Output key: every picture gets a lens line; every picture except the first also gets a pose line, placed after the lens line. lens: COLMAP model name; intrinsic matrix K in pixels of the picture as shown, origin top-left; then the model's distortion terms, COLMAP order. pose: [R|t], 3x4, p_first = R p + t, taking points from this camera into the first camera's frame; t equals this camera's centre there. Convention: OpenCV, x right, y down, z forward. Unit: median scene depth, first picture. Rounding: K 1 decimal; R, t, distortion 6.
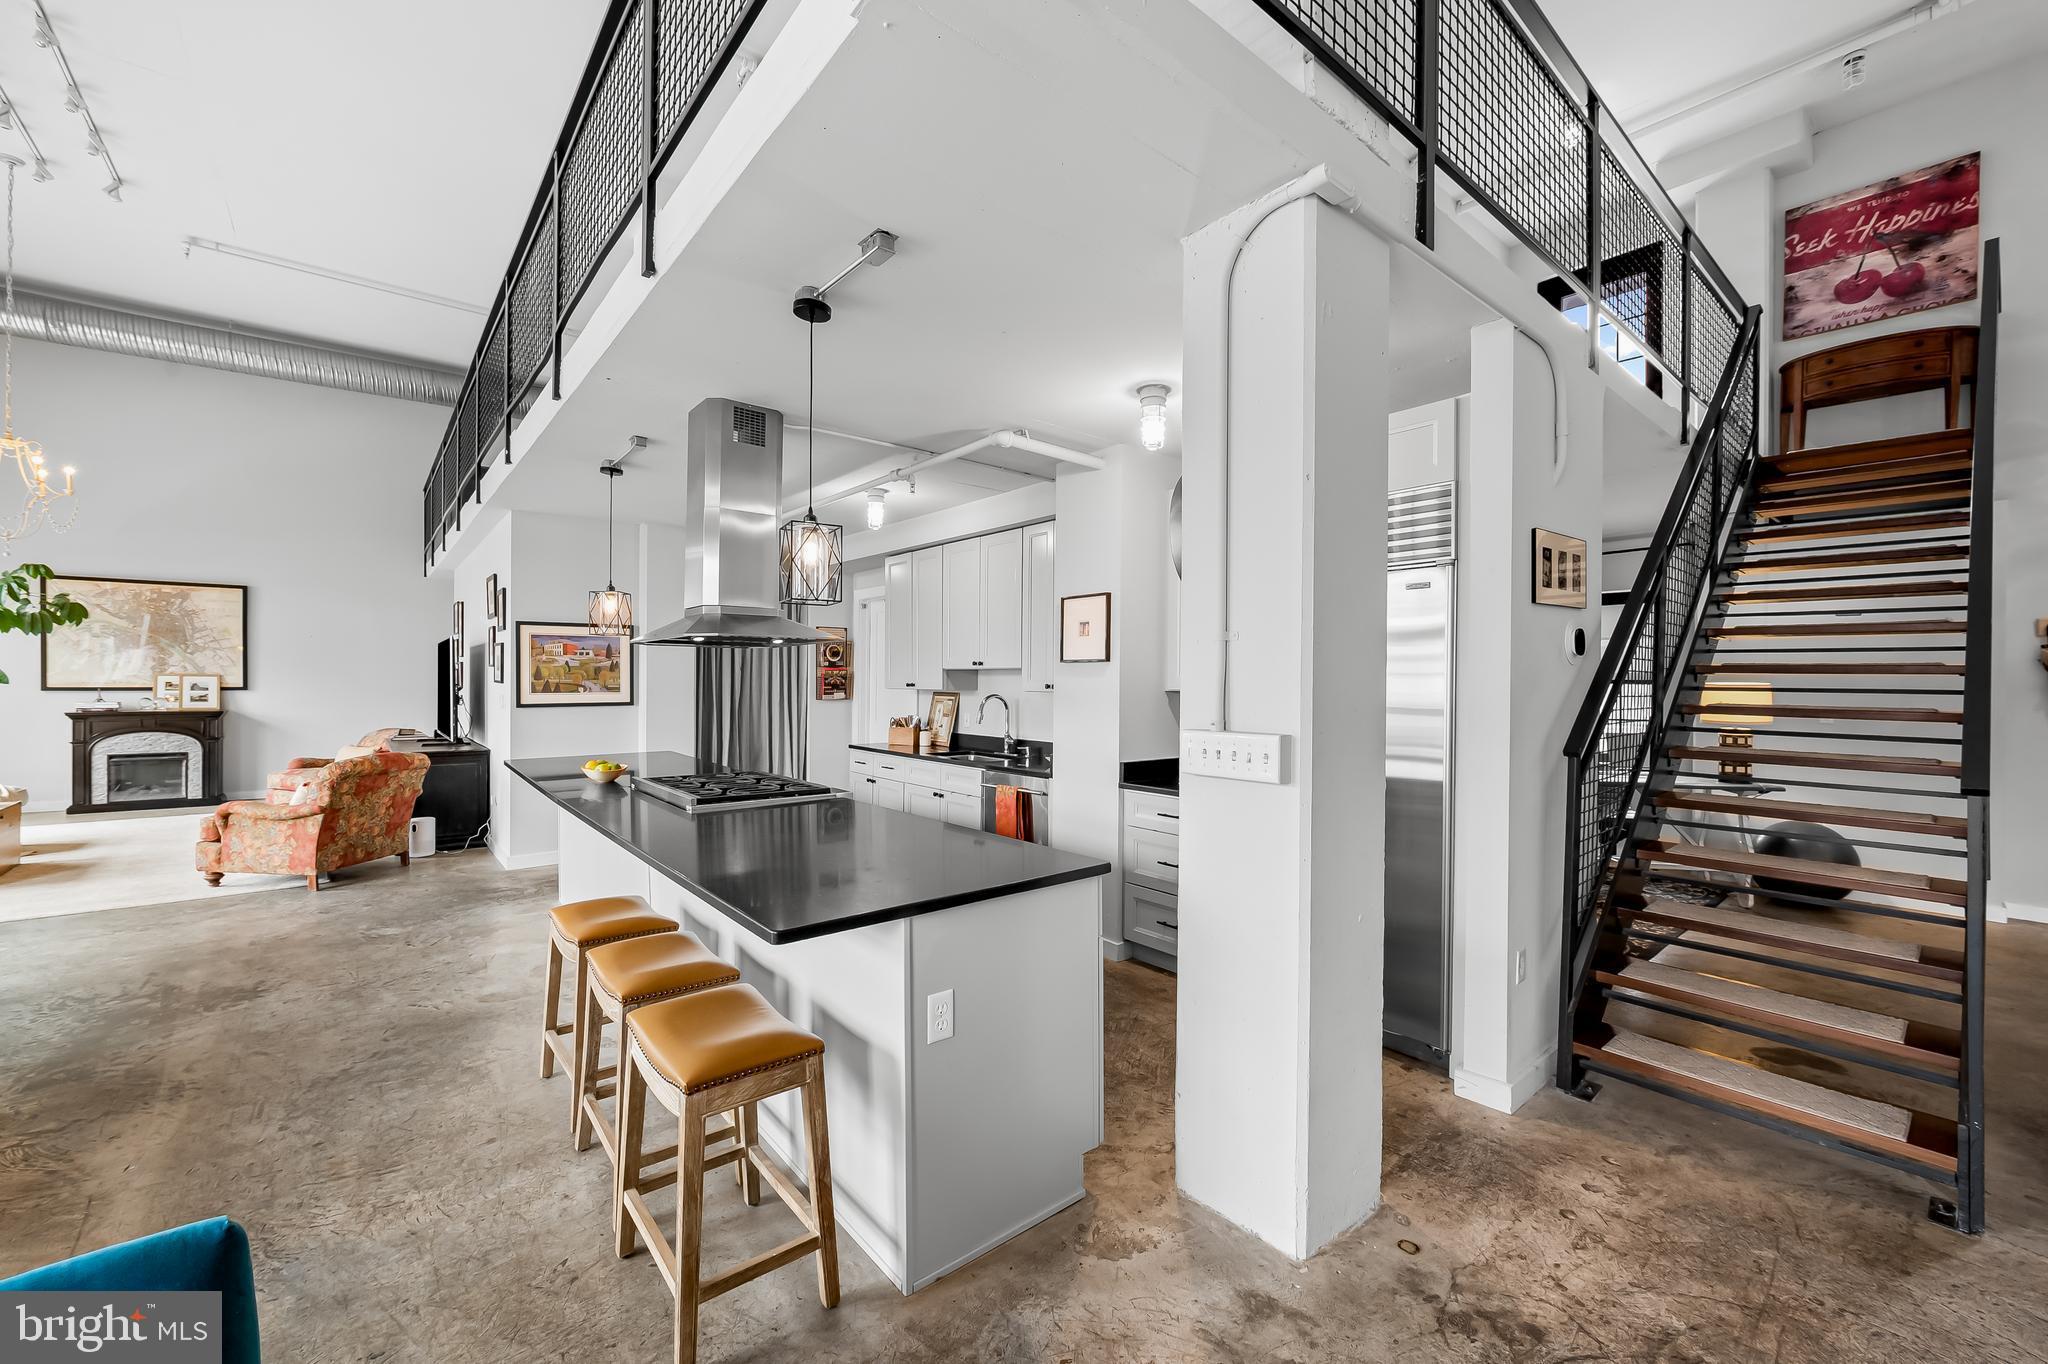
lens RADIAL K [[818.3, 0, 1026.7], [0, 818.3, 684.2], [0, 0, 1]] dist [-0.005089, -0.000287]
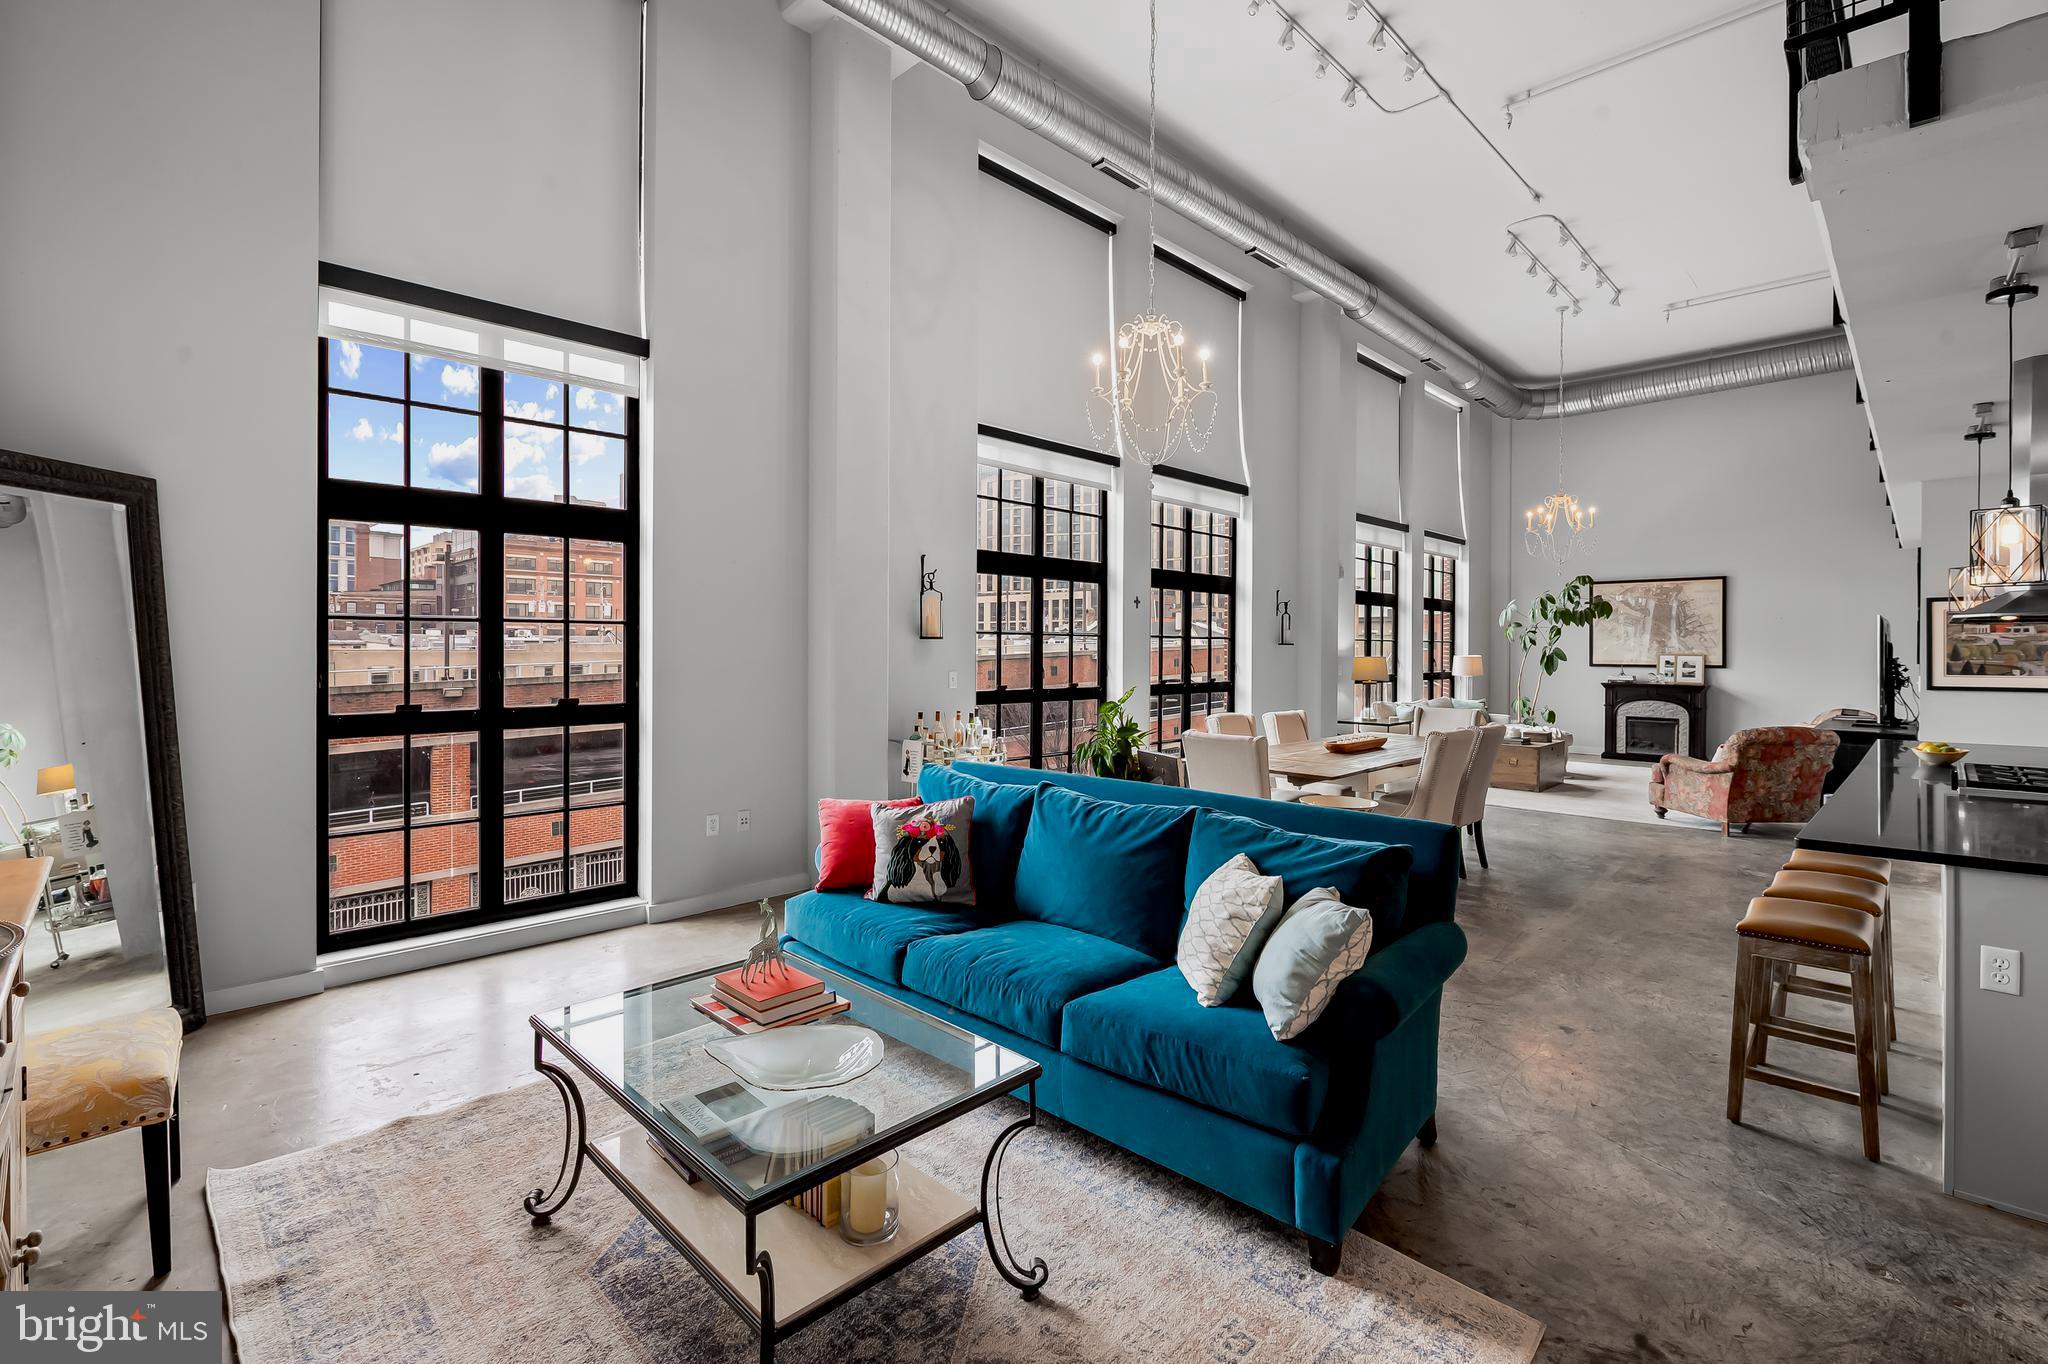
lens RADIAL K [[913.0, 0, 1027.3], [0, 913.0, 652.4], [0, 0, 1]] dist [-0.008517, -0.000776]
pose [[0.097034, -0.002886, -0.995277, 0.330715], [-0.010117, 0.999941, -0.003886, -0.000014], [0.995230, 0.010446, 0.096999, -0.141900]]
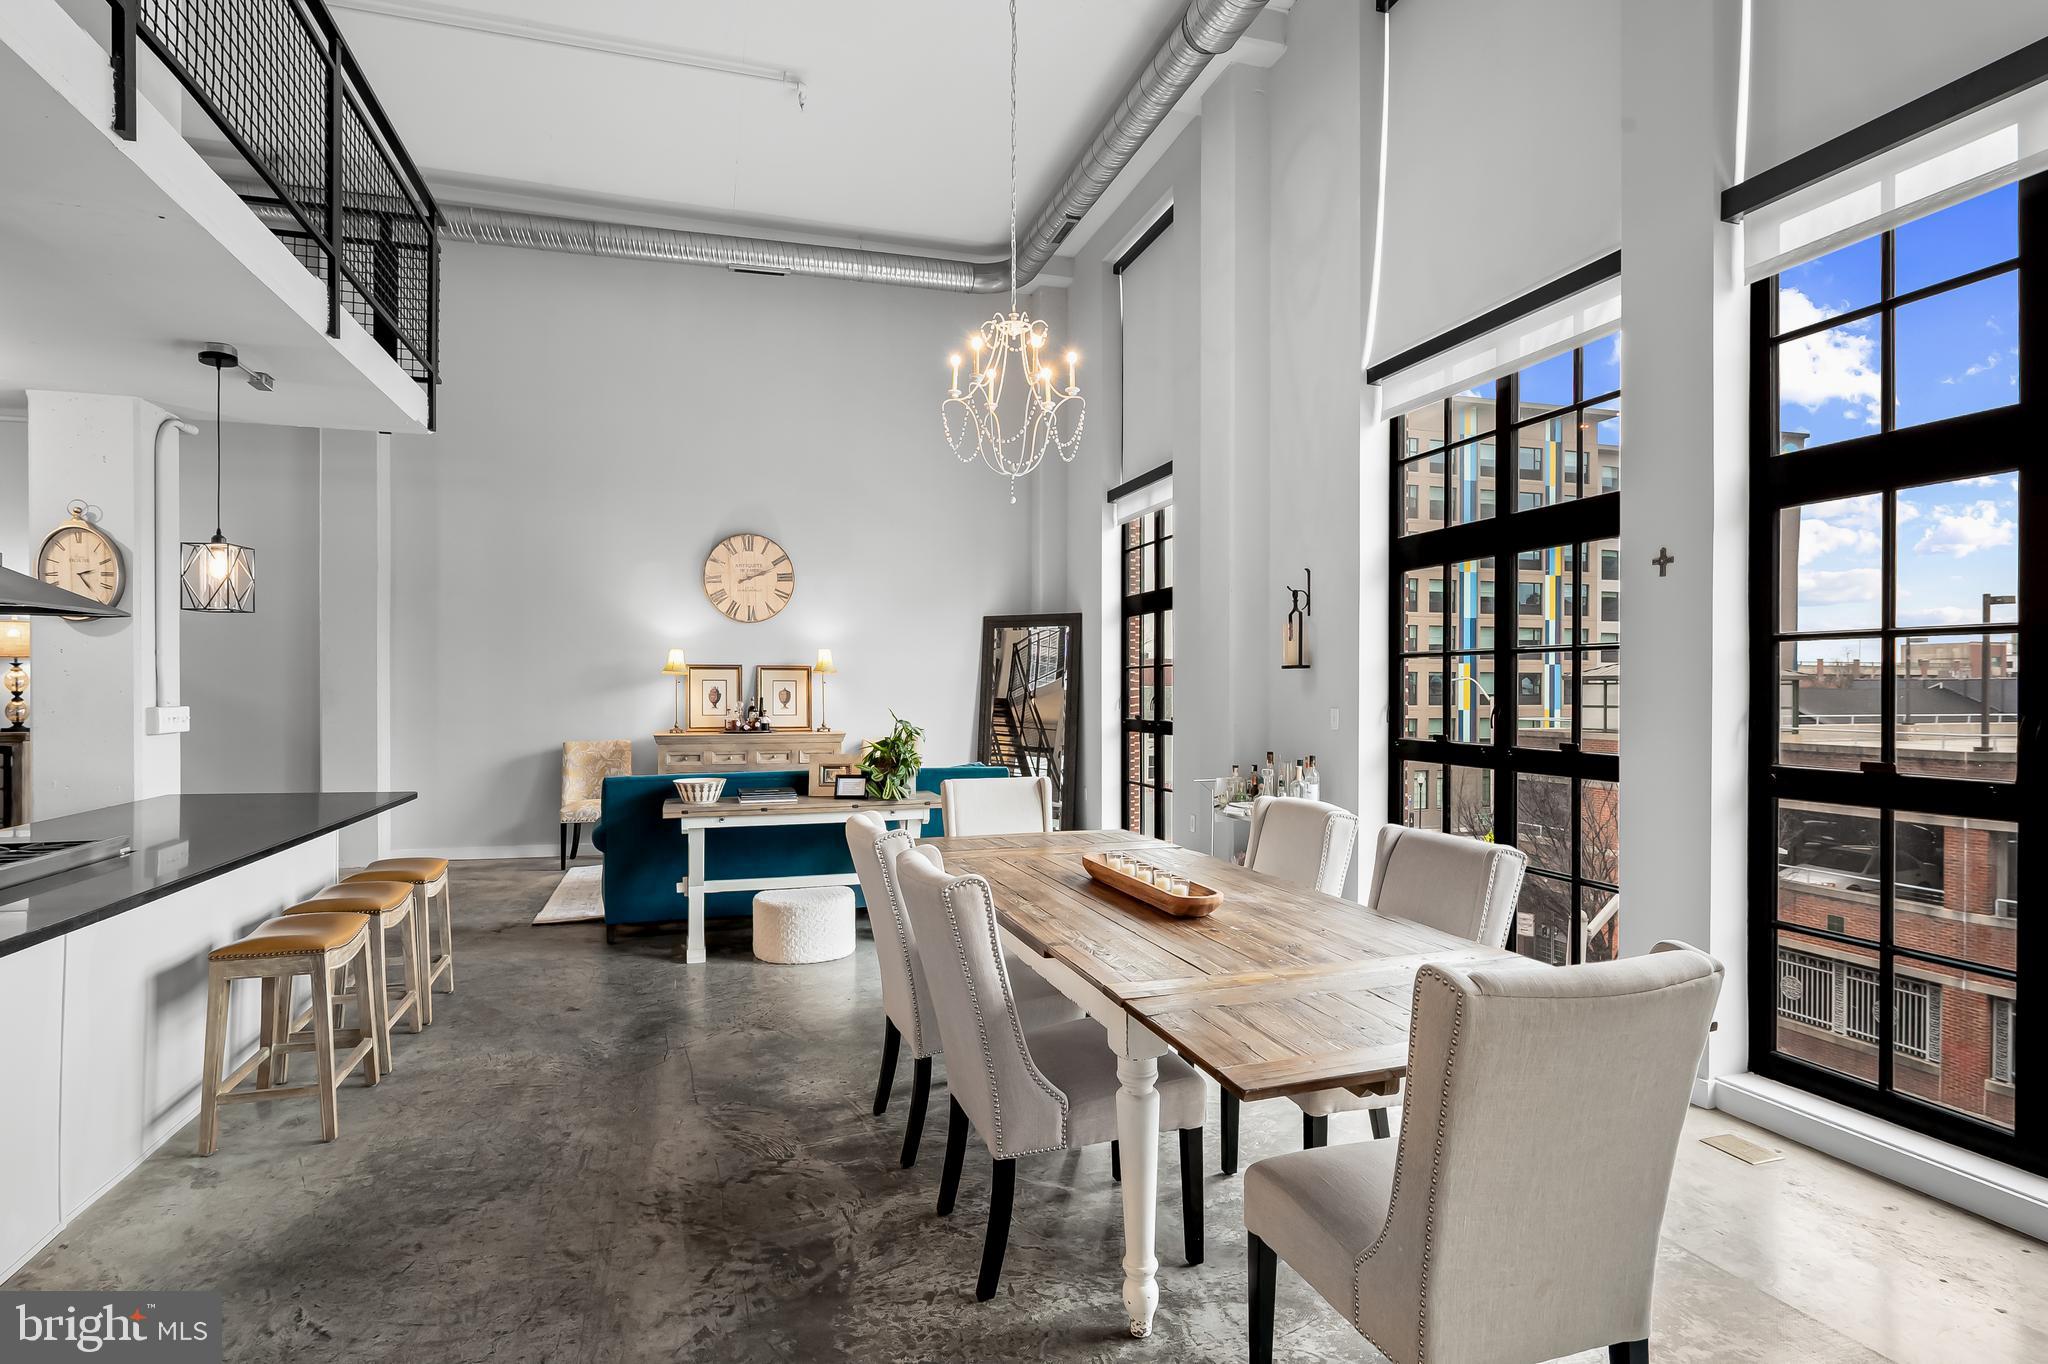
lens RADIAL K [[1057.7, 0, 1031.8], [0, 1057.7, 691.8], [0, 0, 1]] dist [-0.003739, -0.000224]
pose [[-0.926120, -0.010793, 0.377075, -0.866441], [-0.007344, 0.999917, 0.010583, -0.004446], [-0.377158, 0.007032, -0.926122, 0.891621]]
